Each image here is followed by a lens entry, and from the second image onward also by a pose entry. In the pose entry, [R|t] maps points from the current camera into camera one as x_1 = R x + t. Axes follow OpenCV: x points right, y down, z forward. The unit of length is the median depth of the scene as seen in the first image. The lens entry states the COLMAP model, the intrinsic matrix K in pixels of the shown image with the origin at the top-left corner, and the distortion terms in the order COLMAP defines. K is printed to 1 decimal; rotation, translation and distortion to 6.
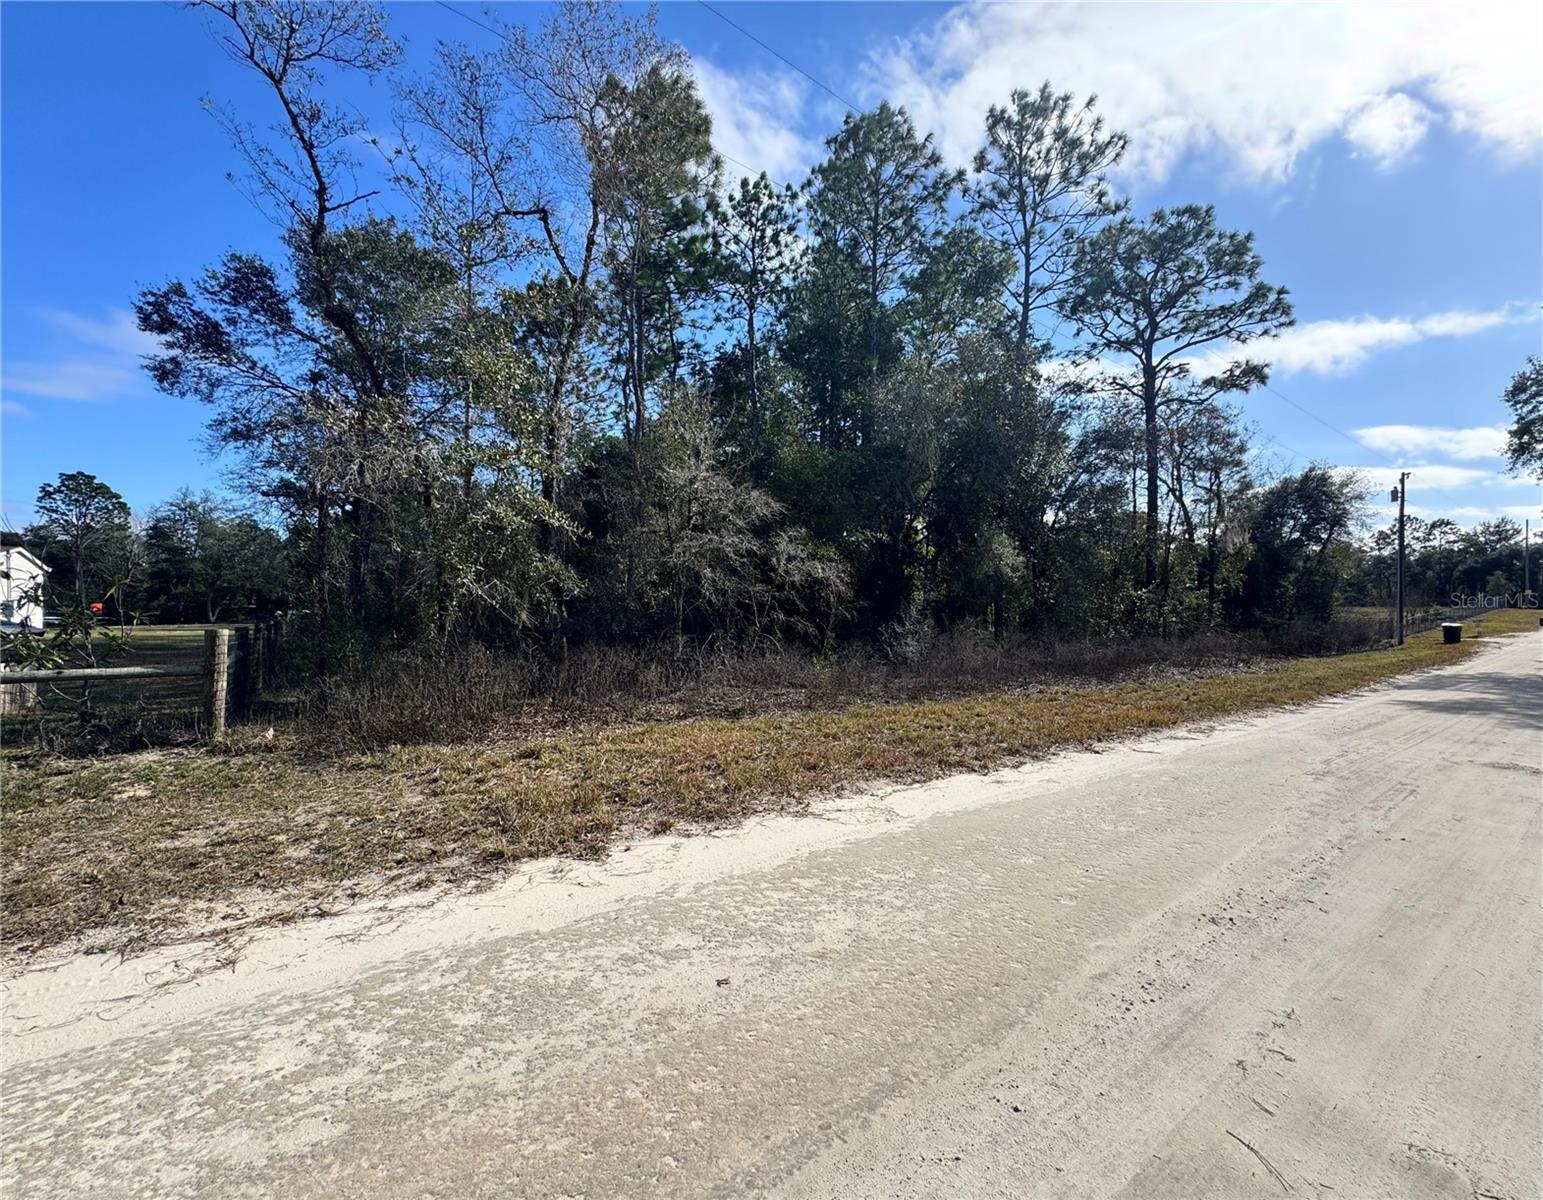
lens RADIAL K [[629.1, 0, 810.4], [0, 629.1, 601.8], [0, 0, 1]] dist [-0.001744, -0.000185]
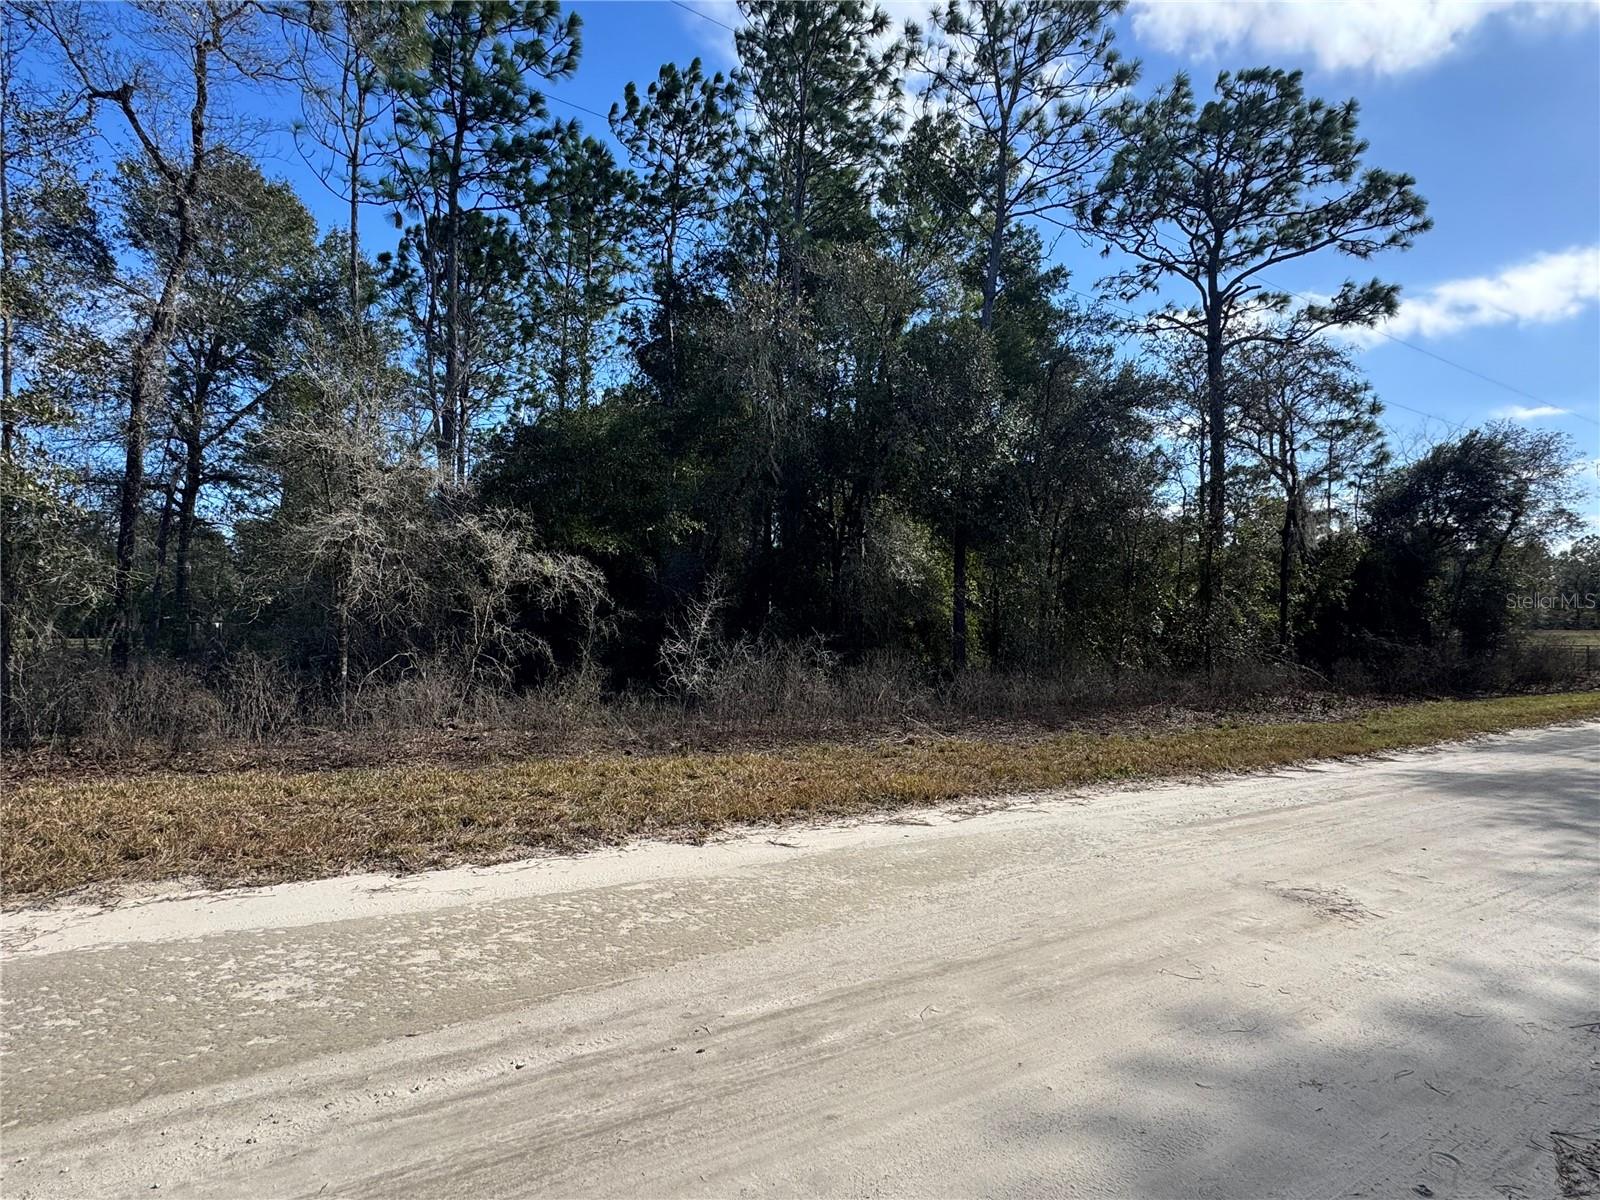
lens RADIAL K [[798.3, 0, 800.8], [0, 798.3, 606.3], [0, 0, 1]] dist [0.009158, -0.003545]
pose [[0.995286, 0.005893, -0.096808, 0.160021], [-0.007378, 0.999860, -0.014988, 0.002033], [0.096706, 0.015632, 0.995190, 0.044542]]
